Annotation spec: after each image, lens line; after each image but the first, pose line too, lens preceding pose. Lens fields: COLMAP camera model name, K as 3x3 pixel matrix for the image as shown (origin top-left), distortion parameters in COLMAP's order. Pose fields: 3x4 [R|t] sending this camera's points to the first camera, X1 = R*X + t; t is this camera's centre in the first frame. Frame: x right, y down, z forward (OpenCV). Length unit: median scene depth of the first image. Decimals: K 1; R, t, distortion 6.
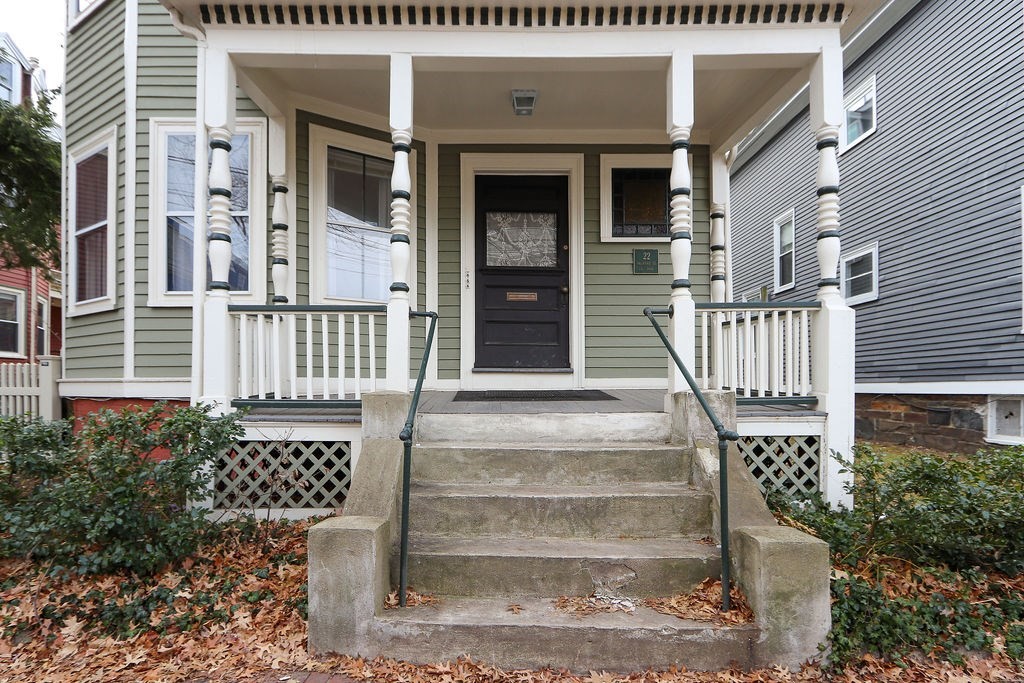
lens RADIAL K [[483.3, 0, 511.1], [0, 483.3, 345.0], [0, 0, 1]] dist [-0.004297, -0.000092]
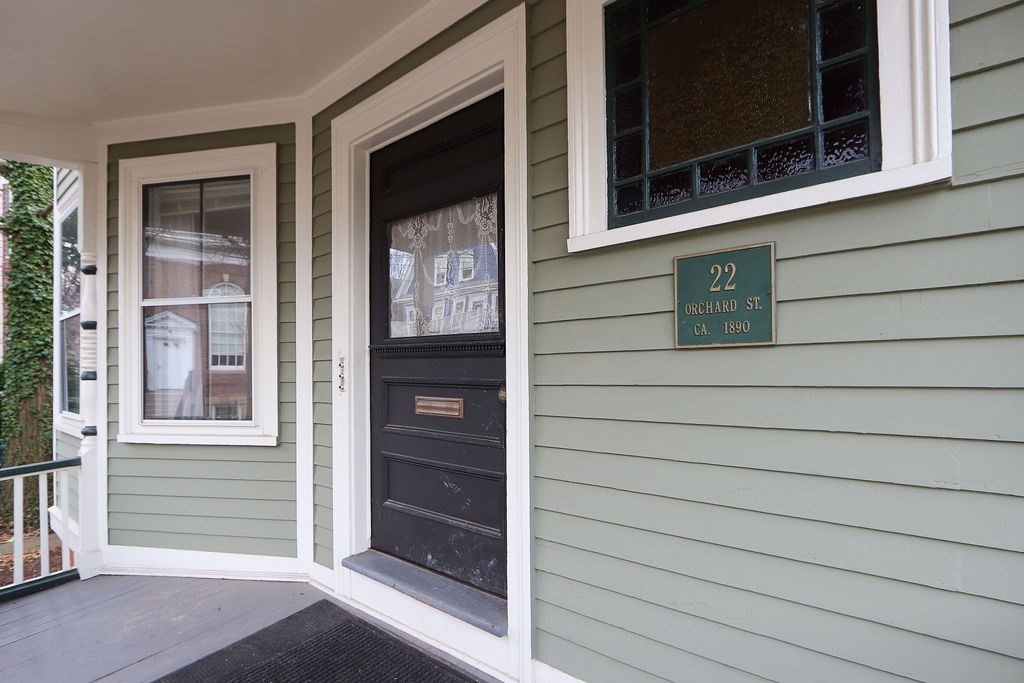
lens RADIAL K [[493.5, 0, 510.7], [0, 493.5, 357.8], [0, 0, 1]] dist [-0.015248, -0.000008]
pose [[0.755667, -0.022817, -0.654558, 0.367911], [0.055480, 0.998031, 0.029260, -0.155461], [0.652602, -0.058425, 0.755445, 0.724351]]
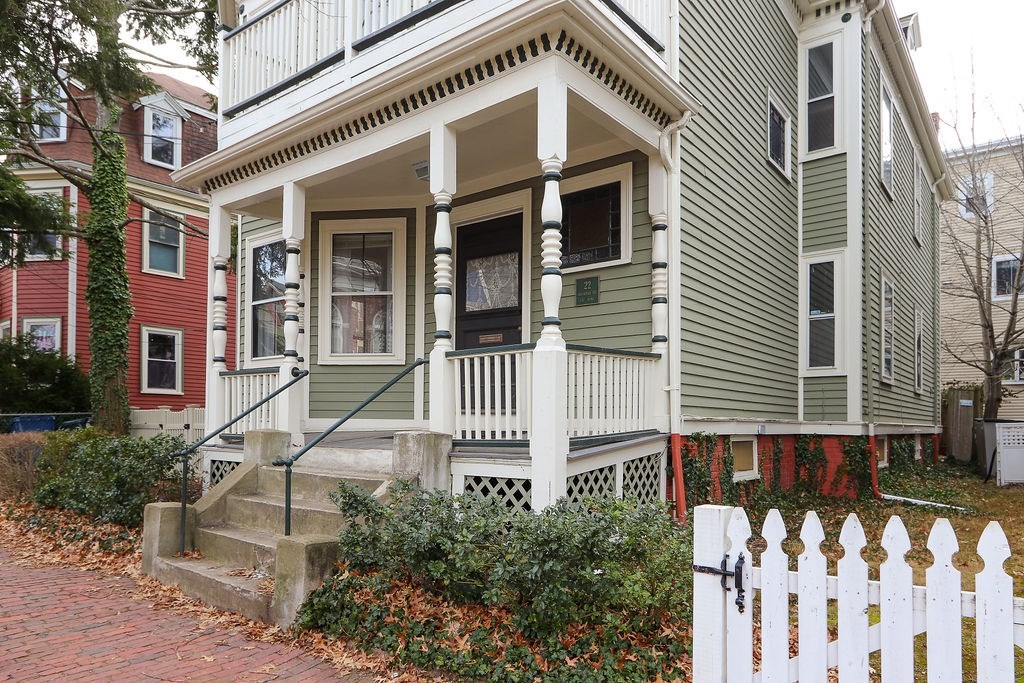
lens RADIAL K [[659.6, 0, 544.0], [0, 659.6, 341.0], [0, 0, 1]] dist [-0.017258, 0.005917]
pose [[0.798117, -0.070070, -0.598415, 0.950379], [0.035756, 0.996972, -0.069049, 0.002198], [0.601441, 0.033713, 0.798206, -0.030023]]
